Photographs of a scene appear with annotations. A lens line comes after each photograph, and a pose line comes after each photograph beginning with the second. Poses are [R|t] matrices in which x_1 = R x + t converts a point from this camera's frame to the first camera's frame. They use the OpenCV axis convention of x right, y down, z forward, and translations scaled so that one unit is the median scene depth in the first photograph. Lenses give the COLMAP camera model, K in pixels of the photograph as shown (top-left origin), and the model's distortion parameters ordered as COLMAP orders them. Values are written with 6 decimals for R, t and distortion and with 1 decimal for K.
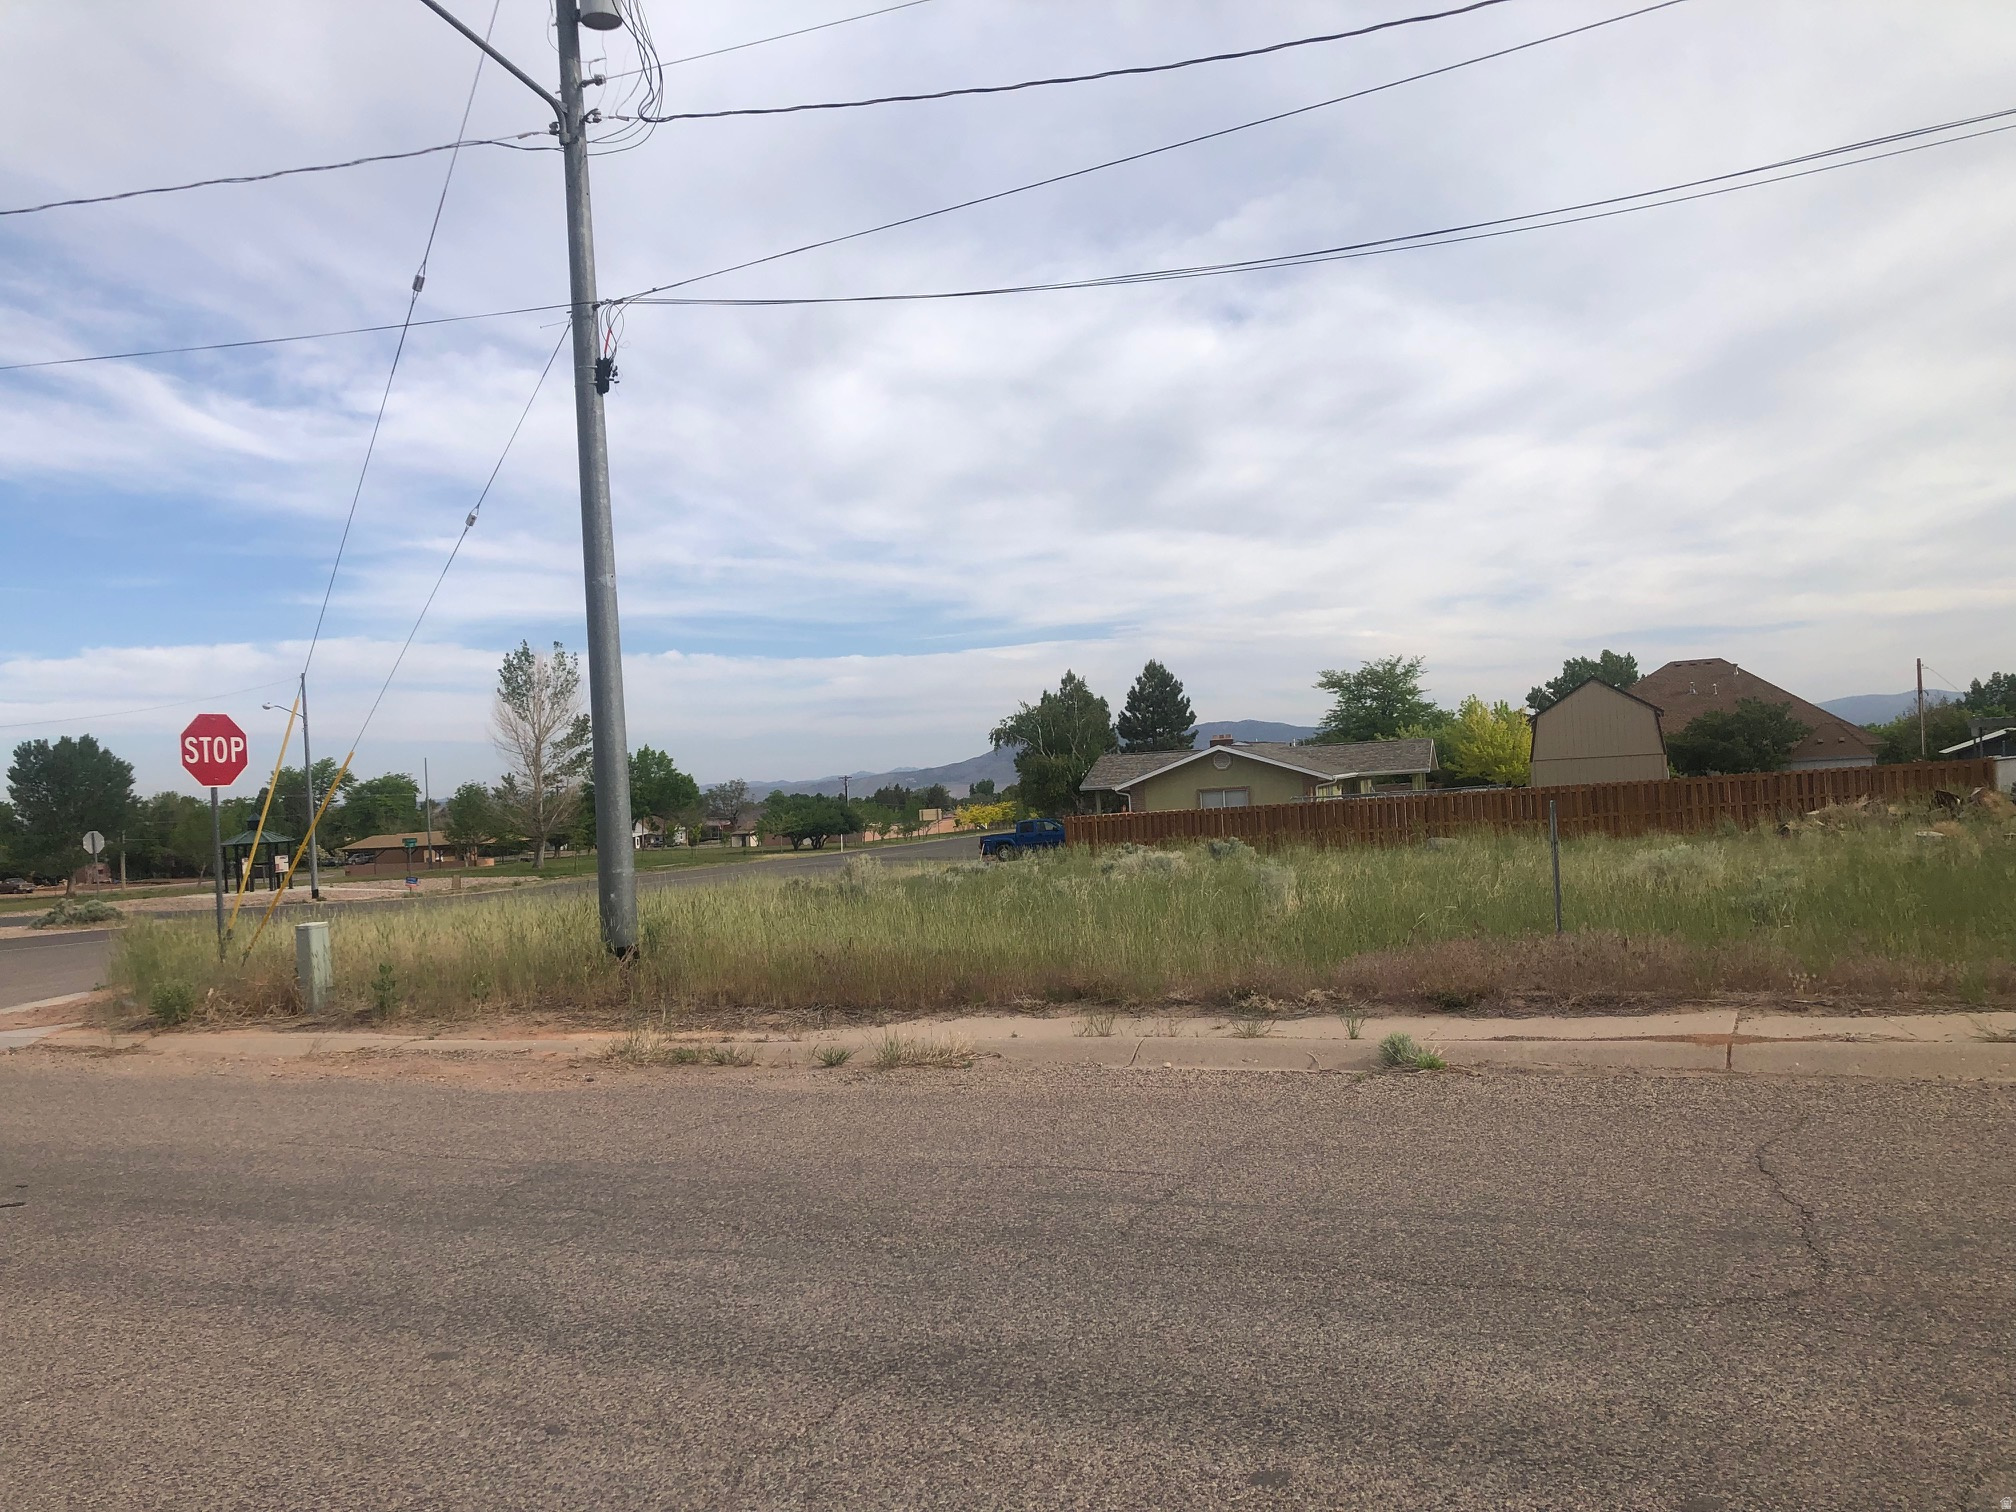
lens RADIAL K [[1660.1, 0, 996.9], [0, 1660.1, 784.5], [0, 0, 1]] dist [0.034978, -0.004930]
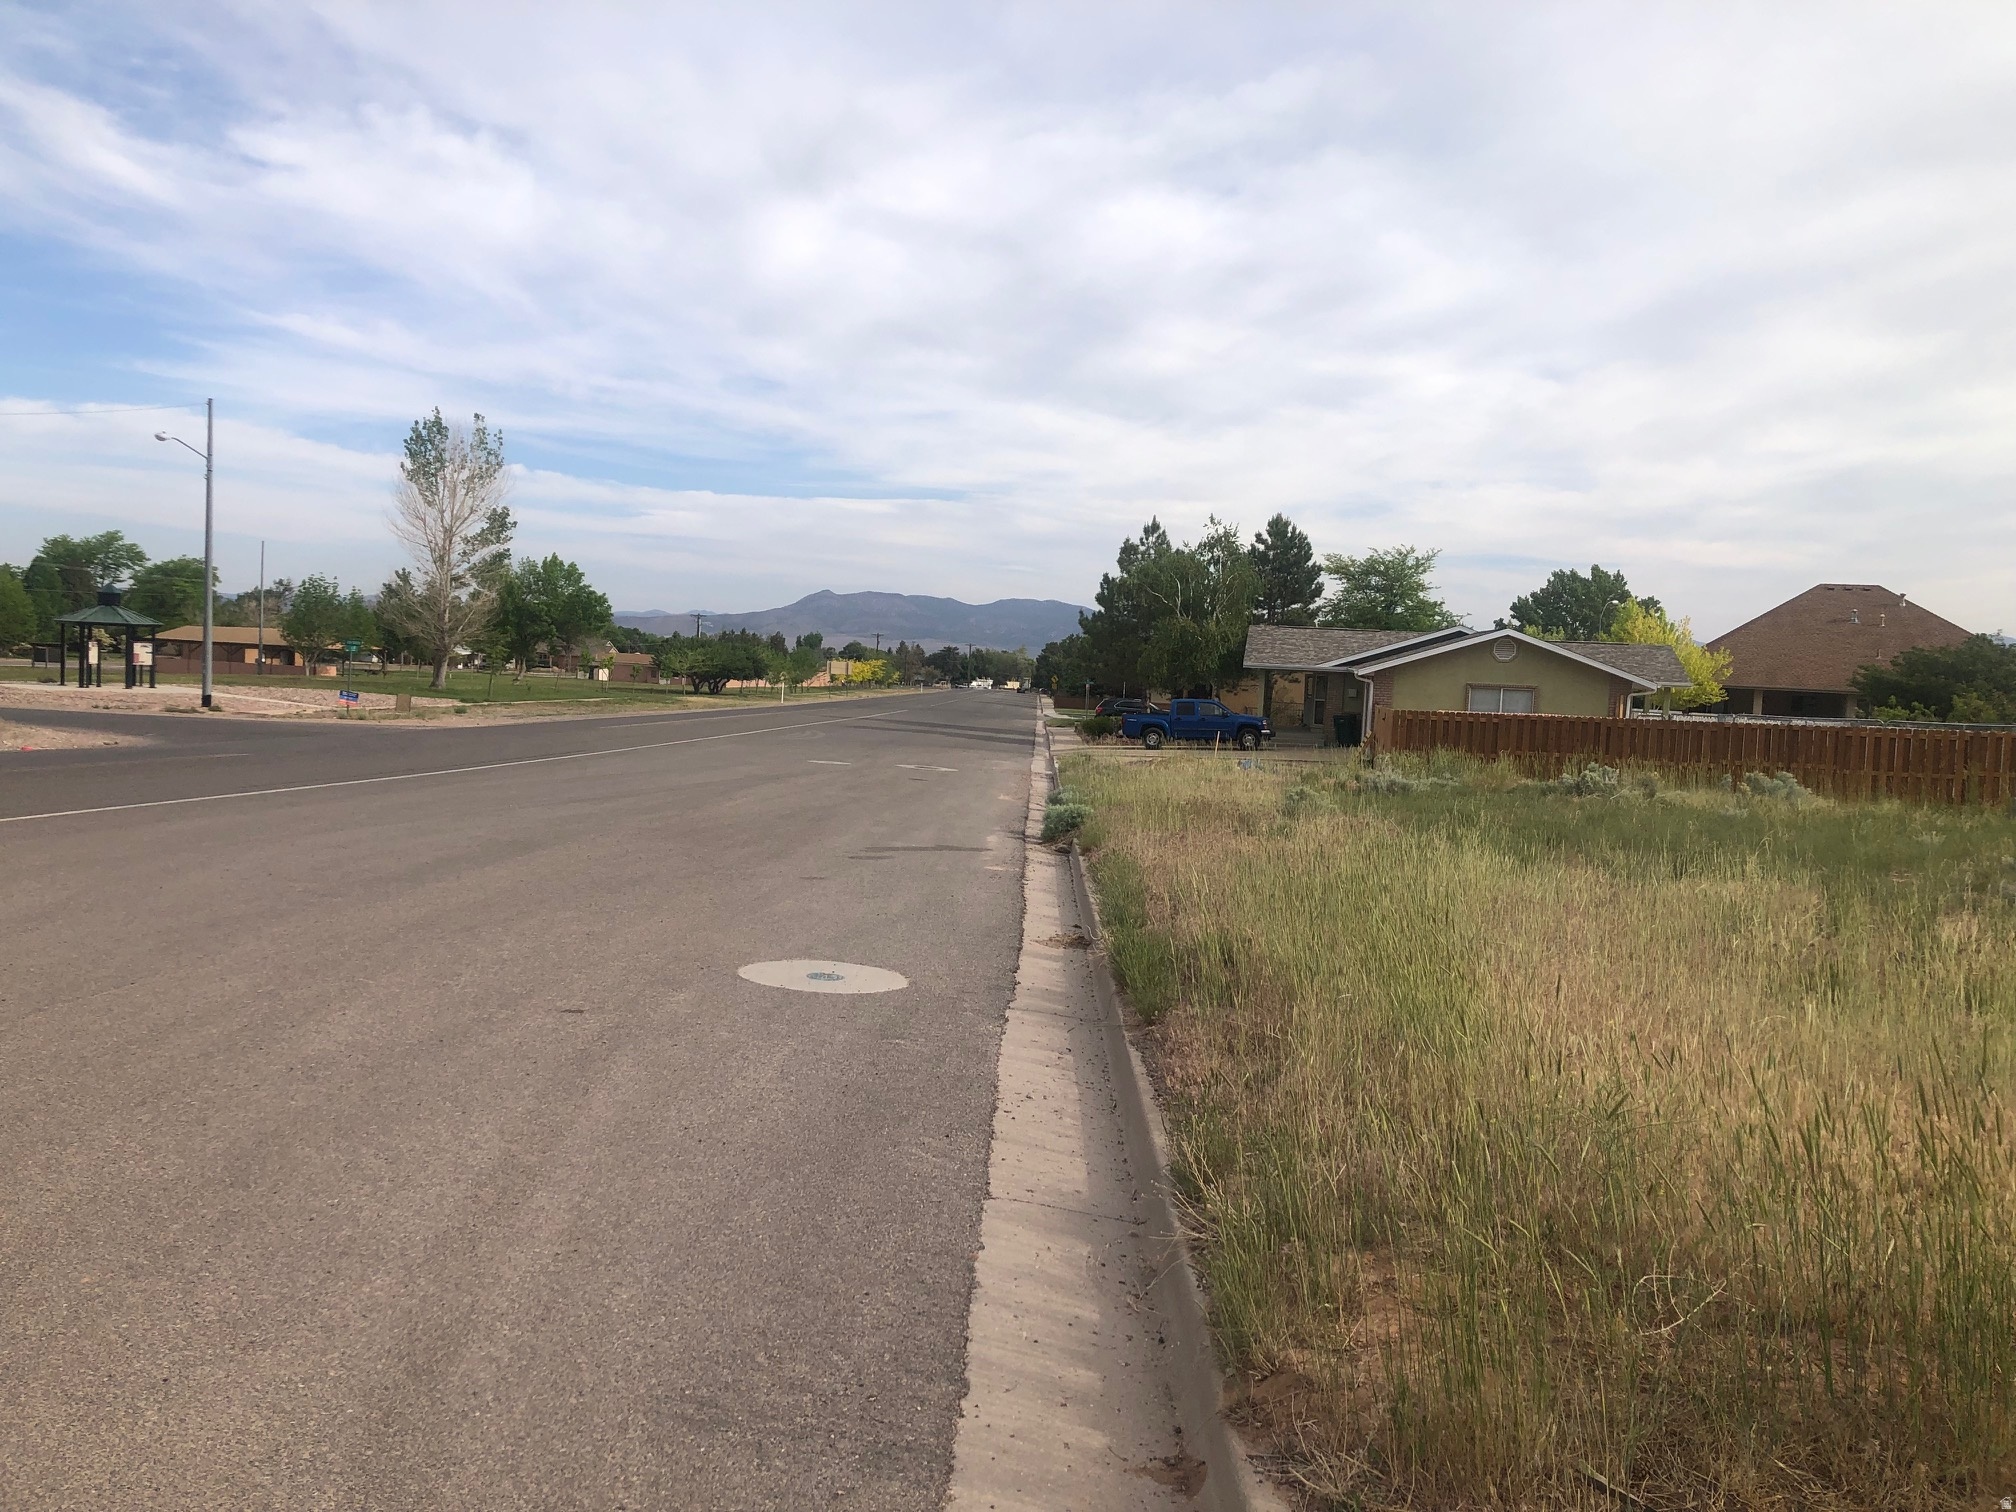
lens RADIAL K [[1660.1, 0, 996.9], [0, 1660.1, 784.5], [0, 0, 1]] dist [0.034978, -0.004930]
pose [[0.986940, 0.091238, 0.132759, -0.104673], [-0.101831, 0.991947, 0.075308, 0.007019], [-0.124819, -0.087843, 0.988283, 0.142754]]
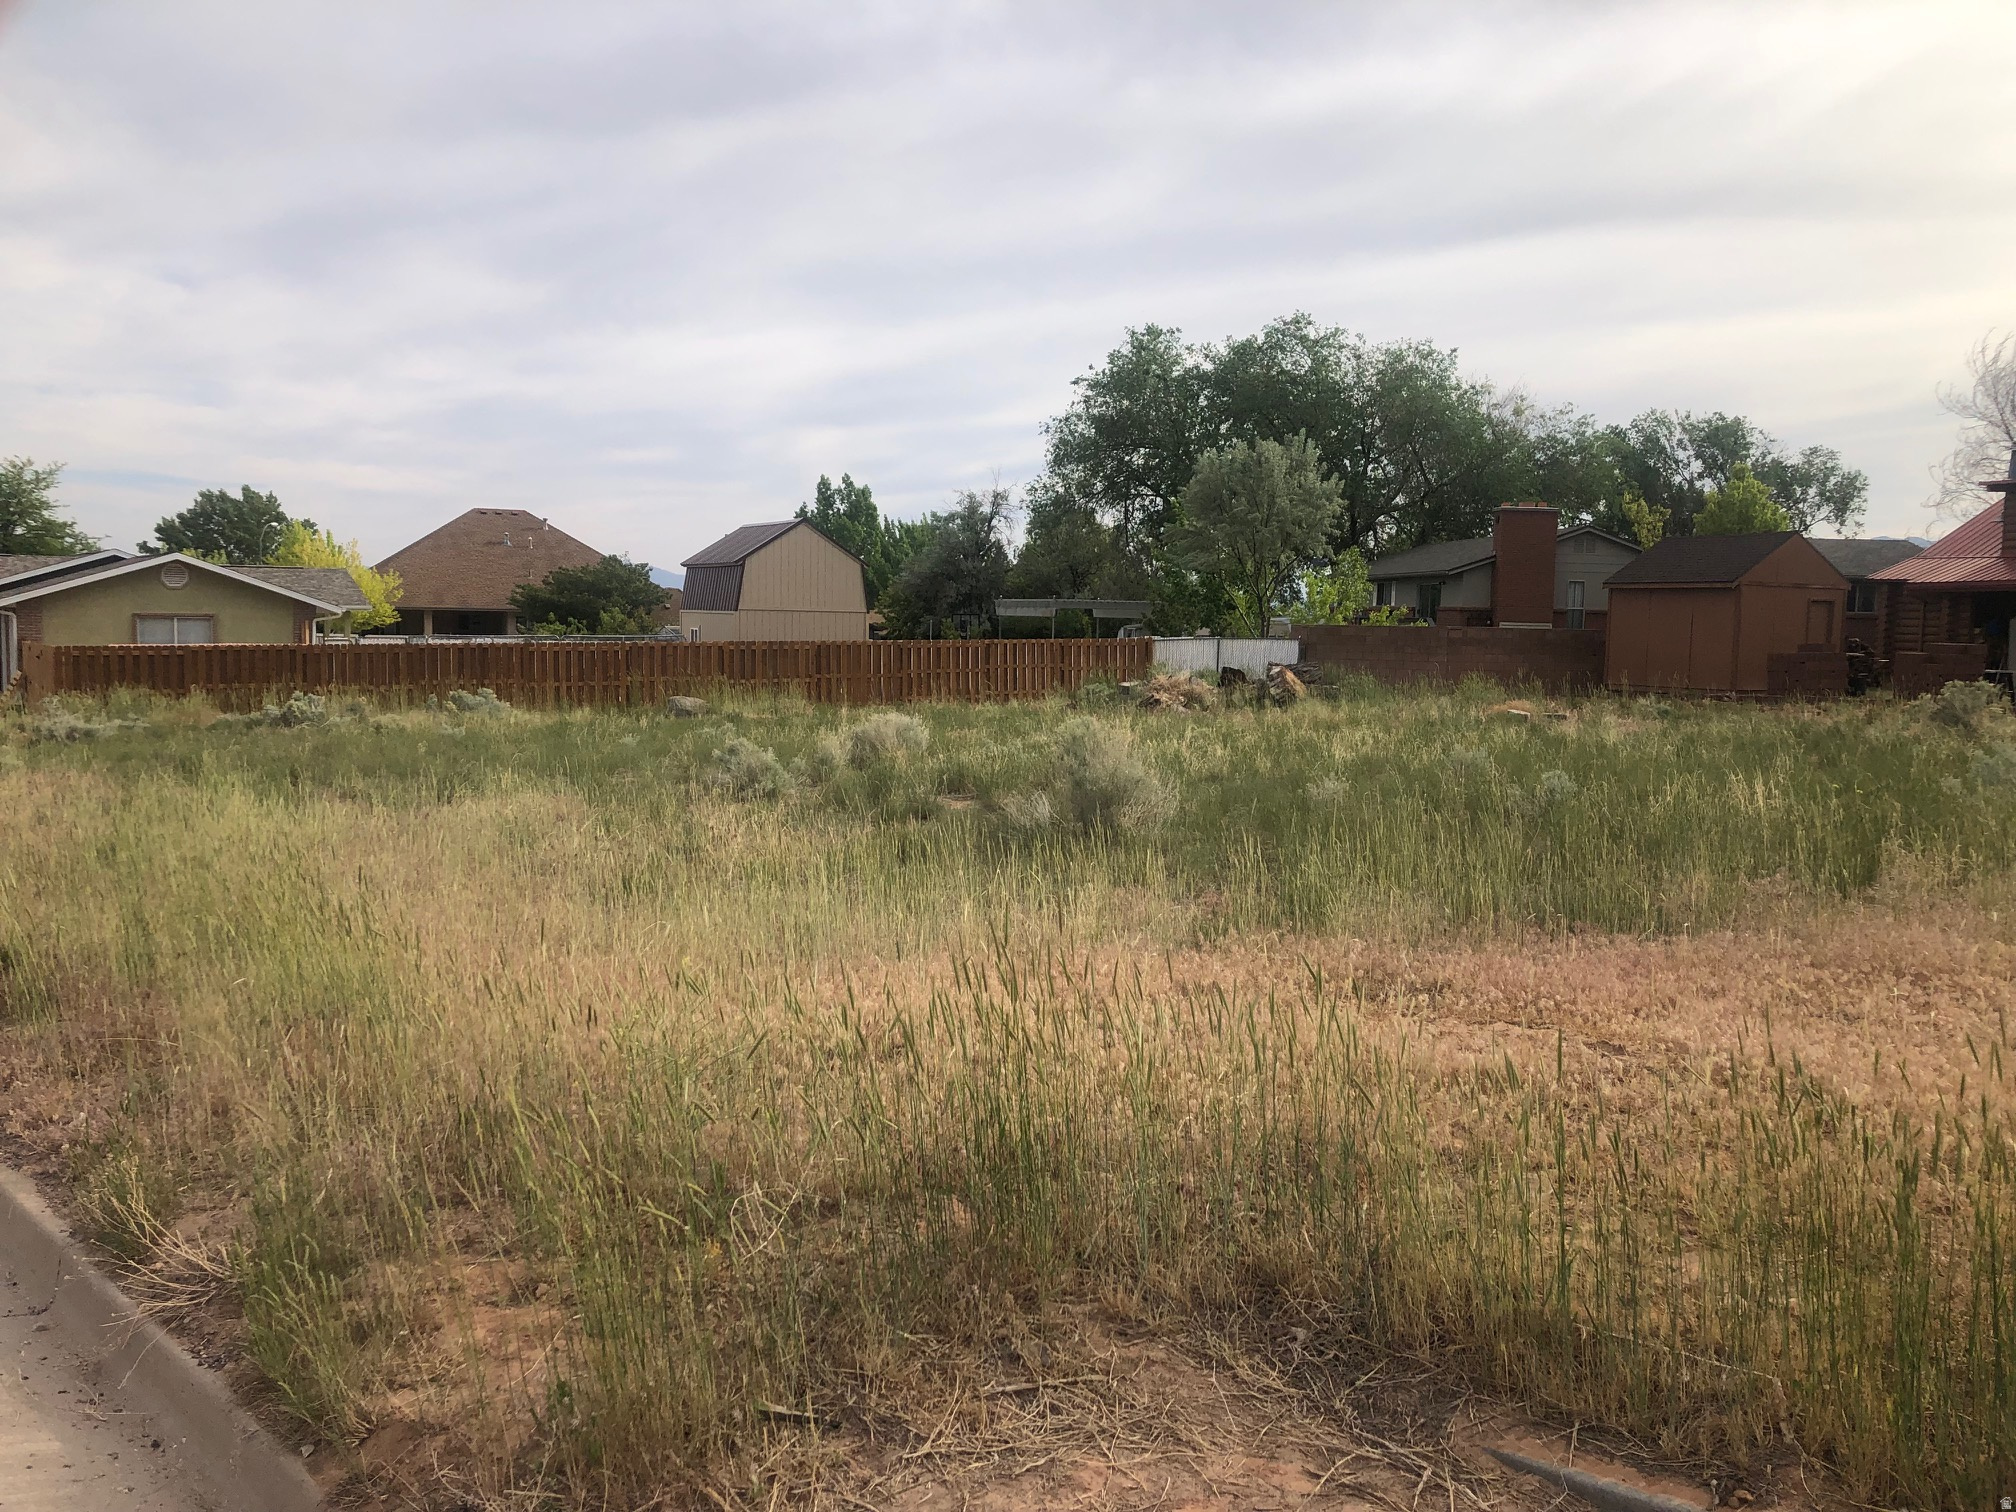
lens RADIAL K [[1660.1, 0, 996.9], [0, 1660.1, 784.5], [0, 0, 1]] dist [0.034978, -0.004930]
pose [[0.629103, -0.013373, 0.777207, -0.108727], [-0.052276, 0.996860, 0.059468, 0.007261], [-0.775562, -0.078041, 0.626429, 0.147902]]
